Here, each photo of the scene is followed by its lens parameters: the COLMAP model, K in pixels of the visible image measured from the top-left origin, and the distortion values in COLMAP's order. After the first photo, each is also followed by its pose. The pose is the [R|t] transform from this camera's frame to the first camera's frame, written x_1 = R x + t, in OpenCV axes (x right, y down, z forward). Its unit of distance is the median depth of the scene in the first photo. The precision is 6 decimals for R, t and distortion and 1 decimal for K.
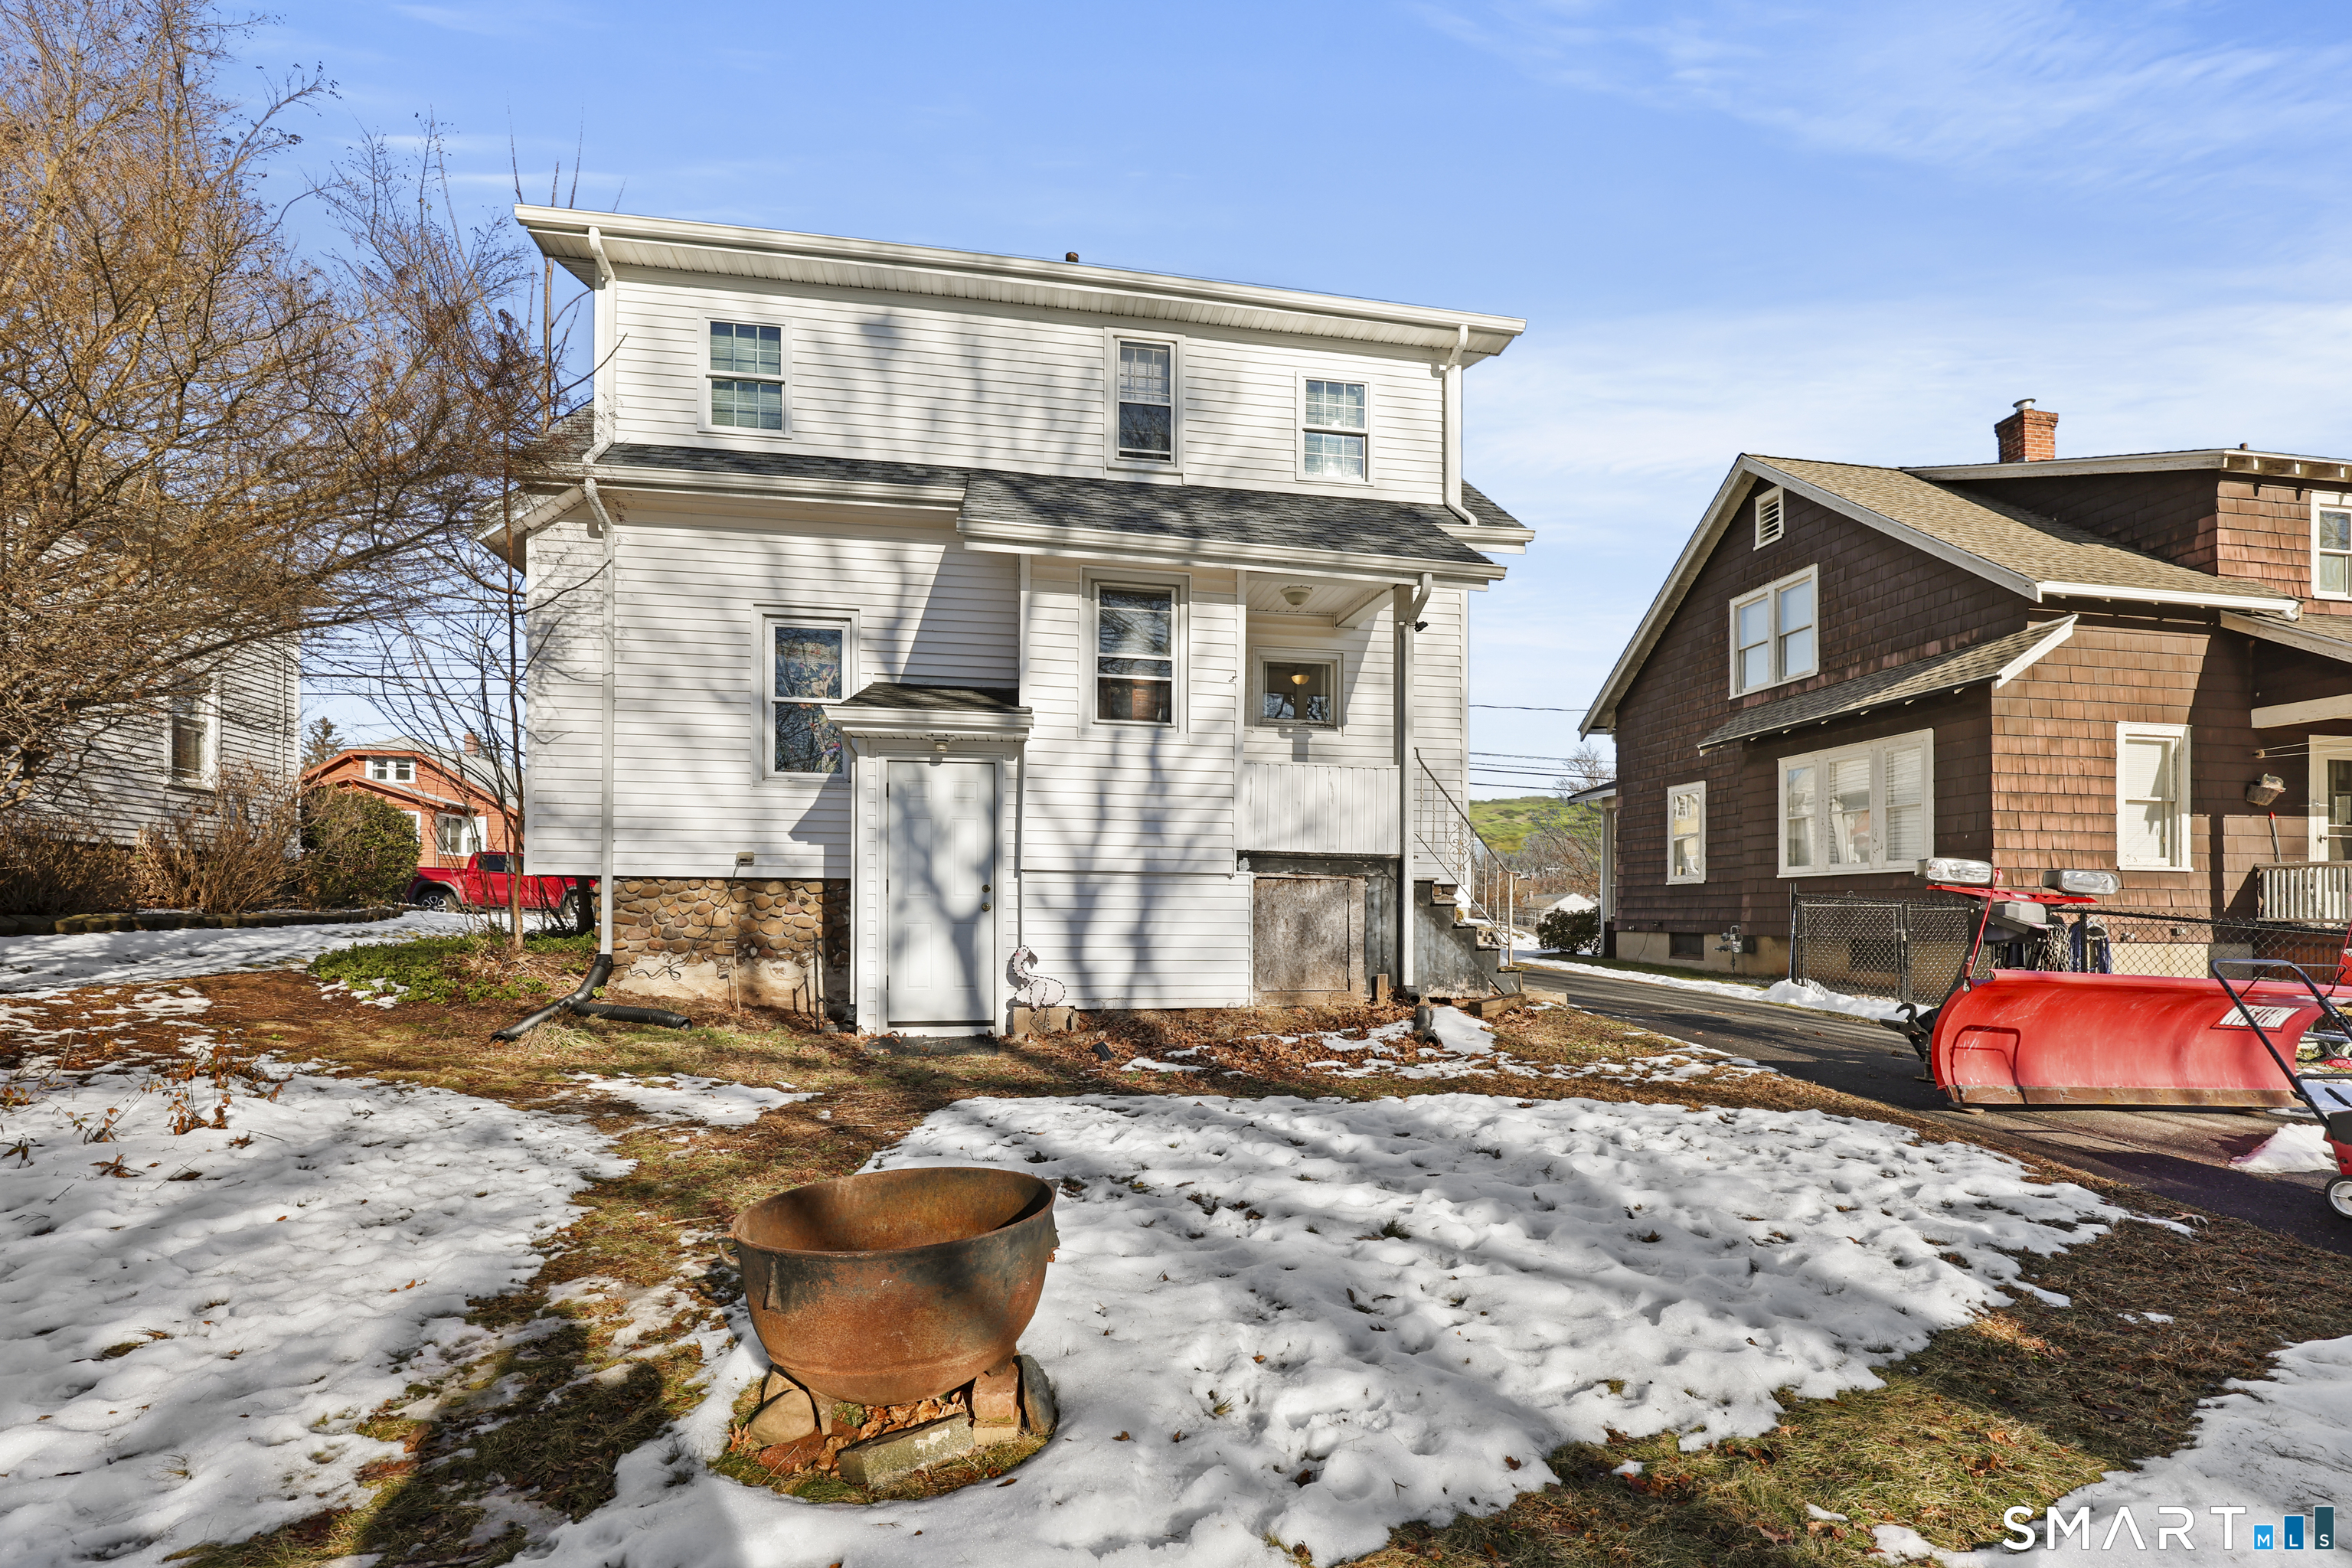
lens RADIAL K [[971.3, 0, 1141.8], [0, 971.3, 900.8], [0, 0, 1]] dist [-0.001046, 0.001254]
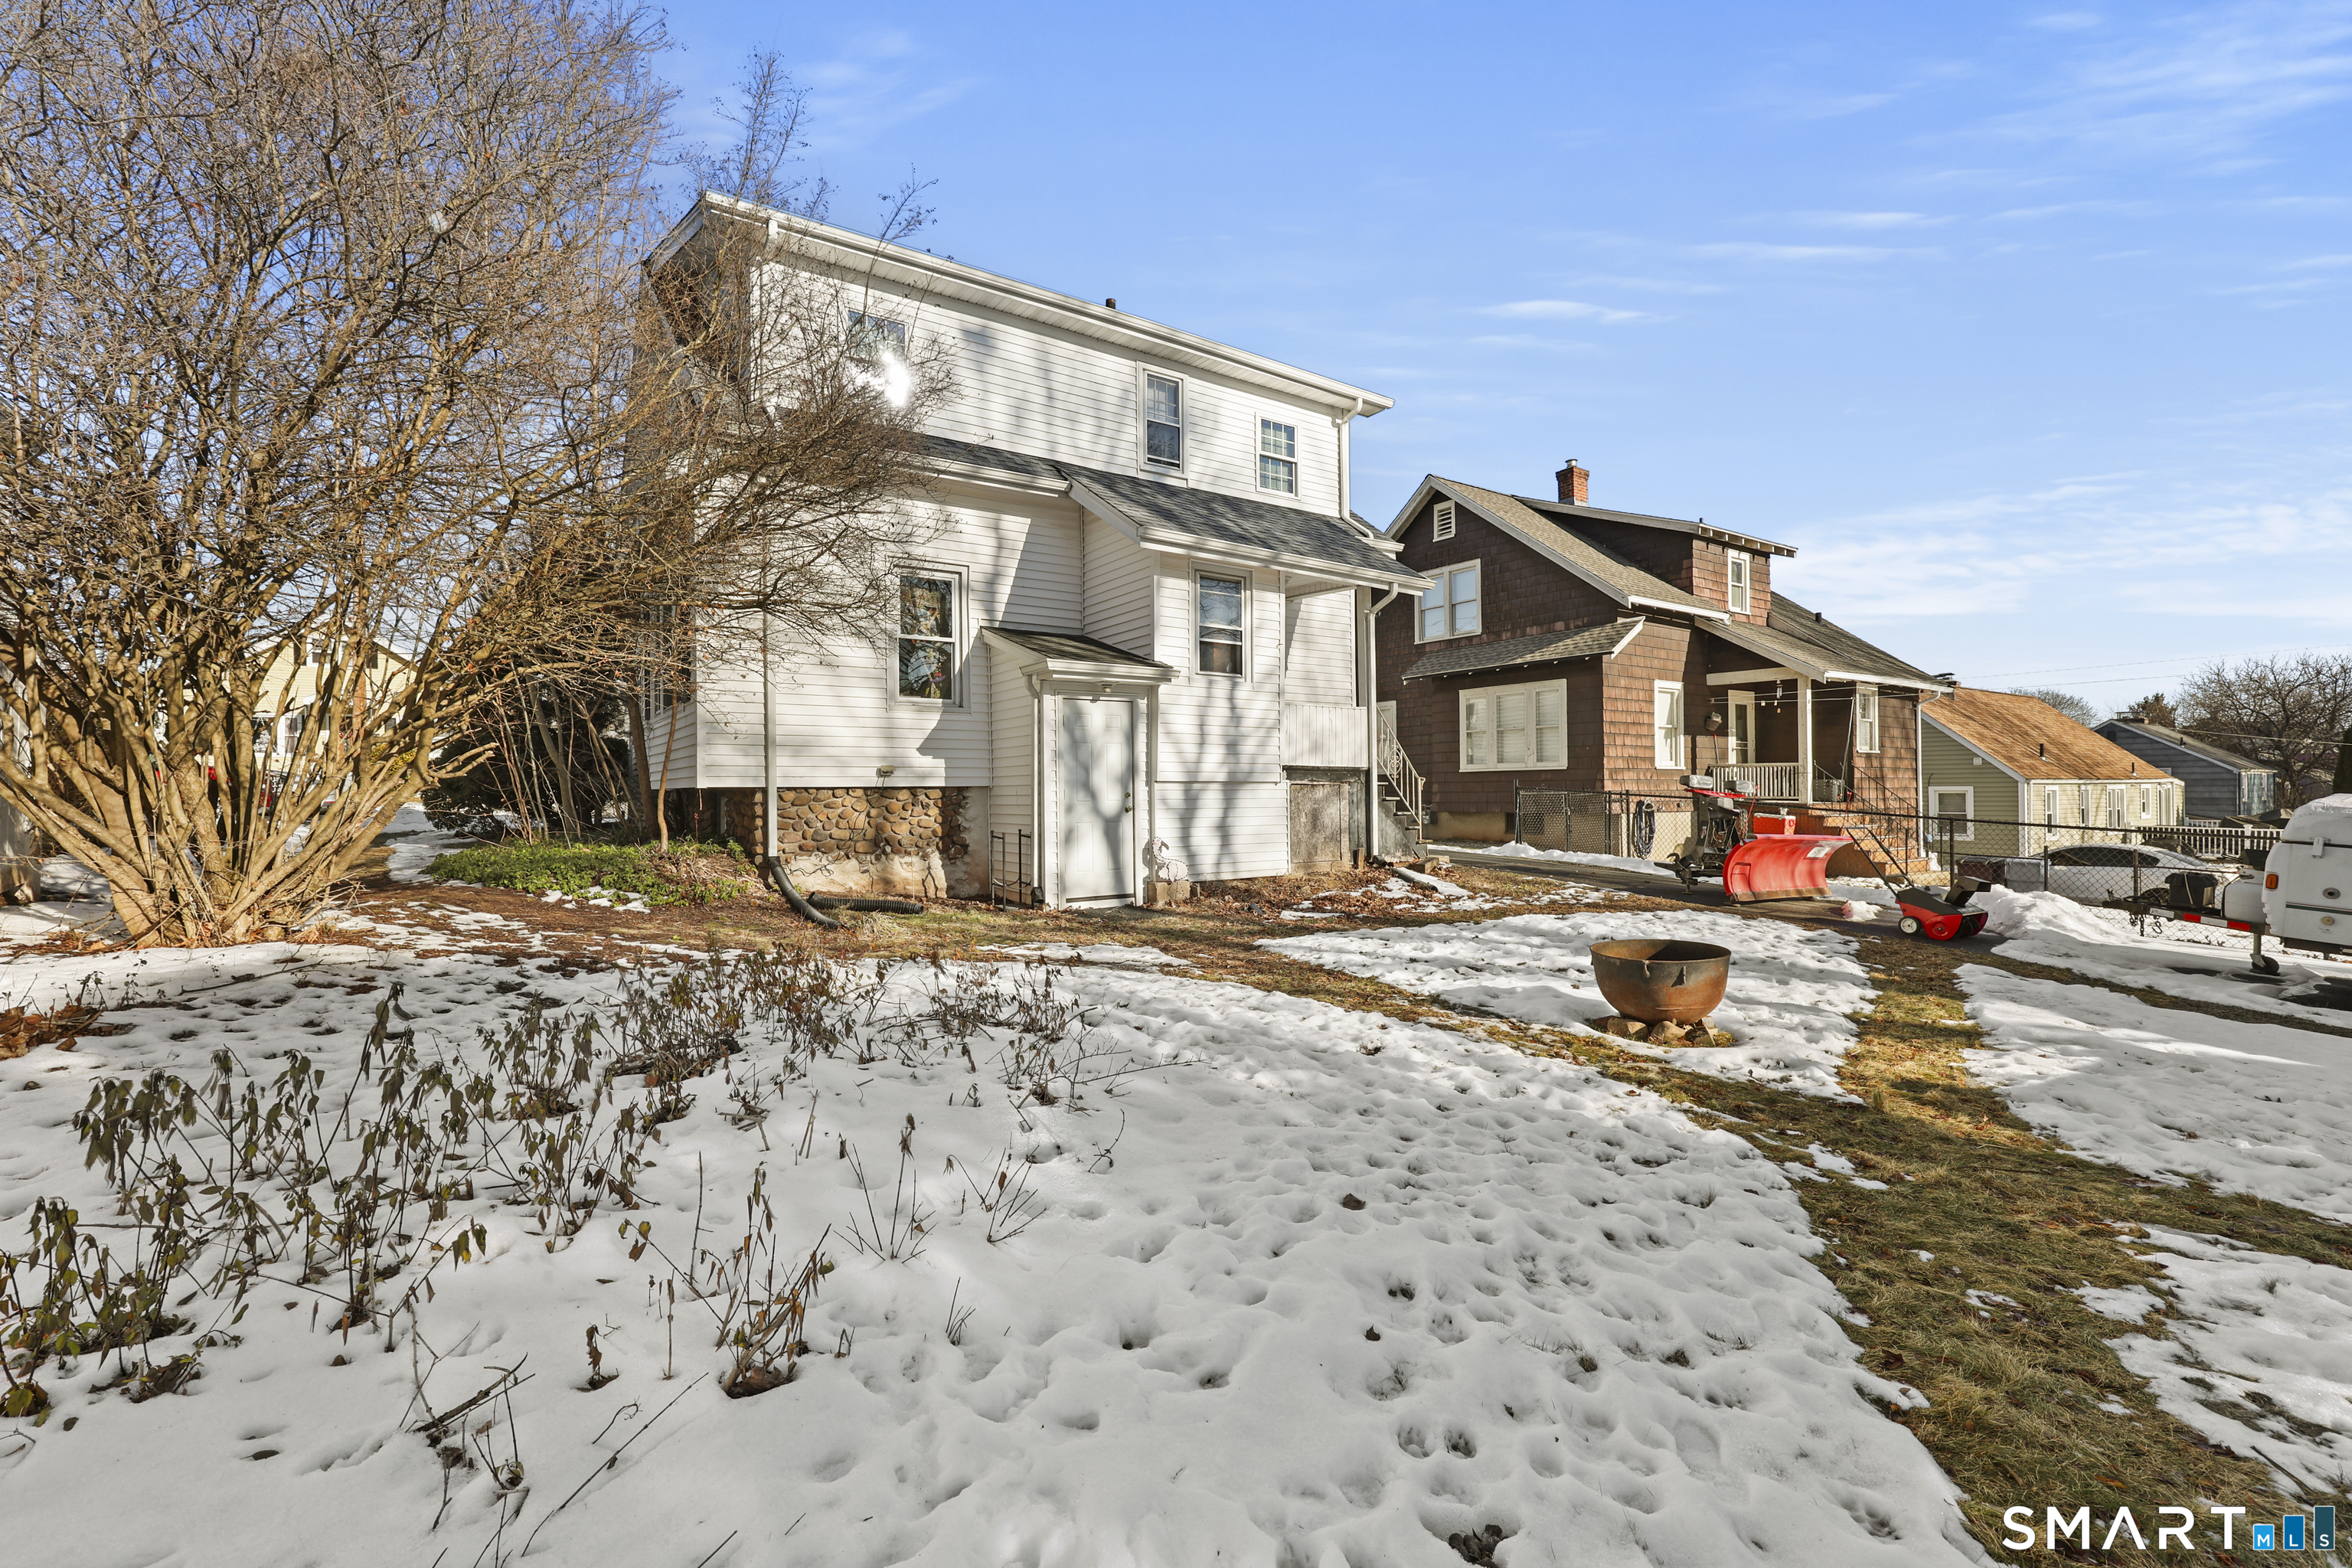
lens RADIAL K [[883.9, 0, 1173.2], [0, 883.9, 783.7], [0, 0, 1]] dist [0.003881, 0.000026]
pose [[0.925308, -0.010117, 0.379081, -0.477077], [0.009979, 0.999947, 0.002328, -0.025800], [-0.379085, 0.001629, 0.925361, -0.126821]]
